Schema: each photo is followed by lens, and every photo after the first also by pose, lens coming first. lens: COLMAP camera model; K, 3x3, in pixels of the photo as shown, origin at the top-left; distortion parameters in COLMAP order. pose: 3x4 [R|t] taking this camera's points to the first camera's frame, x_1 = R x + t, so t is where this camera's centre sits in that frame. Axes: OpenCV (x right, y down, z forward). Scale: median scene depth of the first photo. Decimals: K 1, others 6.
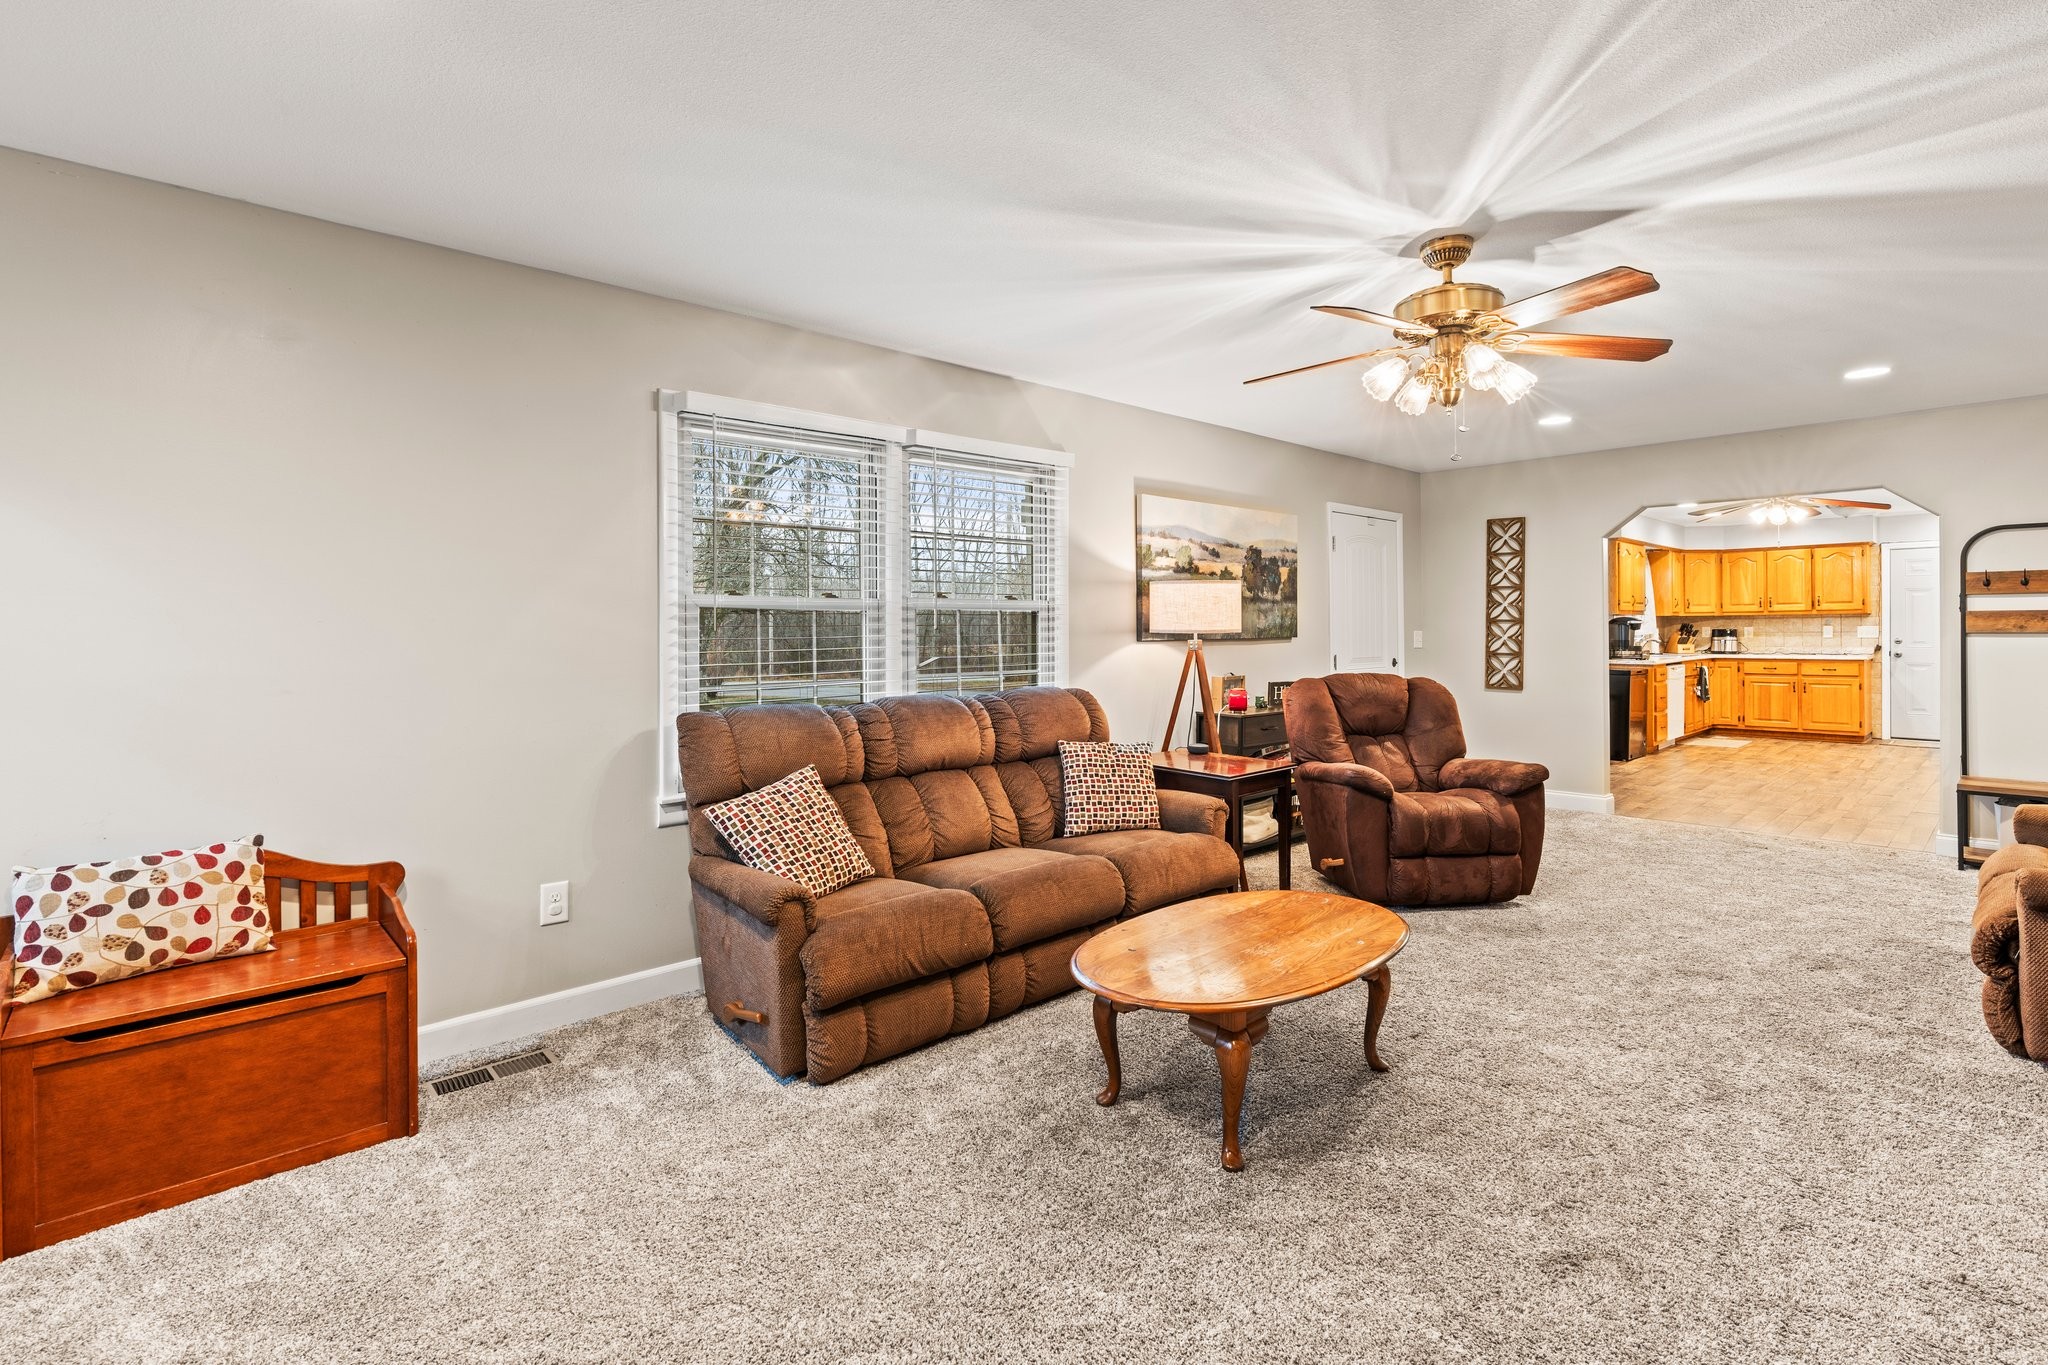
lens RADIAL K [[987.8, 0, 995.8], [0, 987.8, 630.7], [0, 0, 1]] dist [-0.010686, 0.005485]
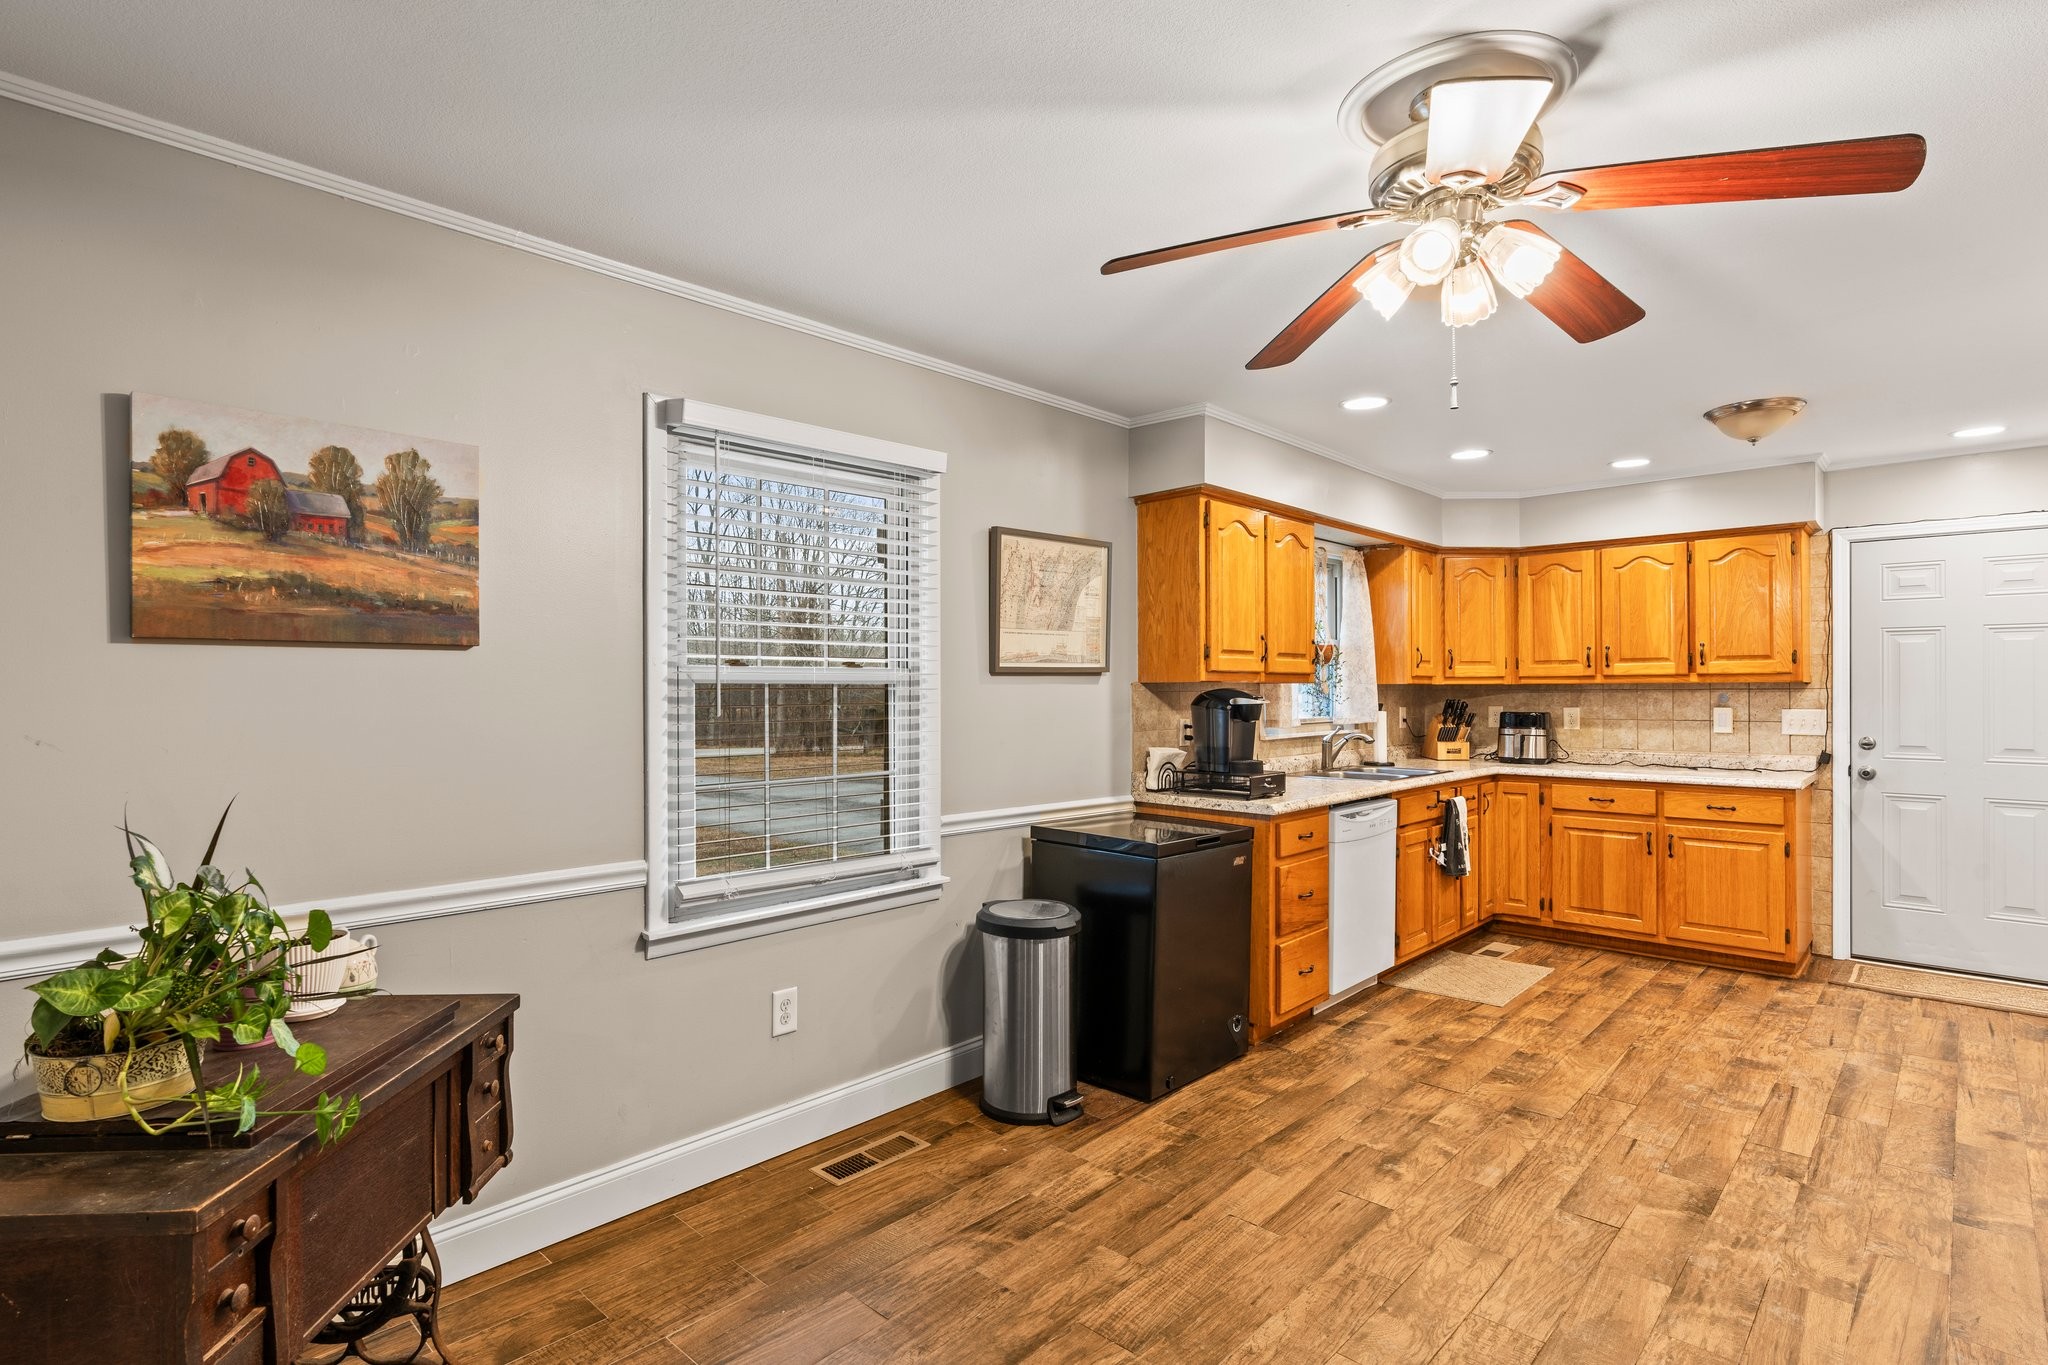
lens RADIAL K [[987.8, 0, 1023.0], [0, 987.8, 689.4], [0, 0, 1]] dist [-0.010686, 0.005485]
pose [[0.998104, 0.005451, 0.061305, 0.482238], [-0.005366, 0.999984, -0.001556, -0.011306], [-0.061312, 0.001224, 0.998118, 0.549272]]
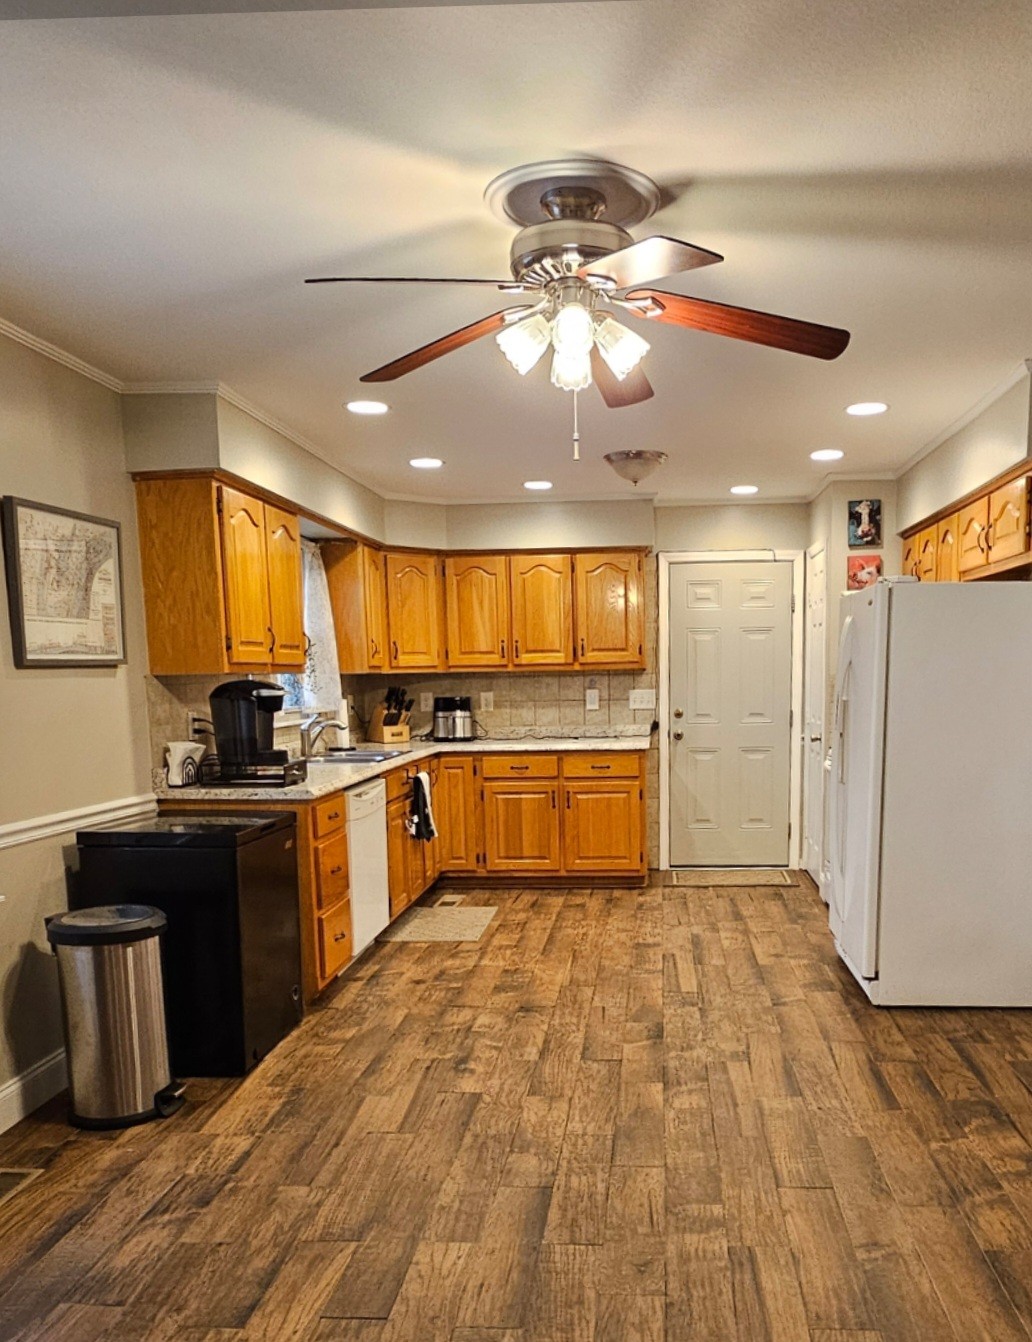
lens RADIAL K [[1028.1, 0, 579.8], [0, 1028.1, 826.2], [0, 0, 1]] dist [0.002363, -0.004487]
pose [[0.730115, -0.104852, 0.675232, 0.406152], [0.010114, 0.989707, 0.142748, -0.012193], [-0.683250, -0.097394, 0.723660, 0.540325]]
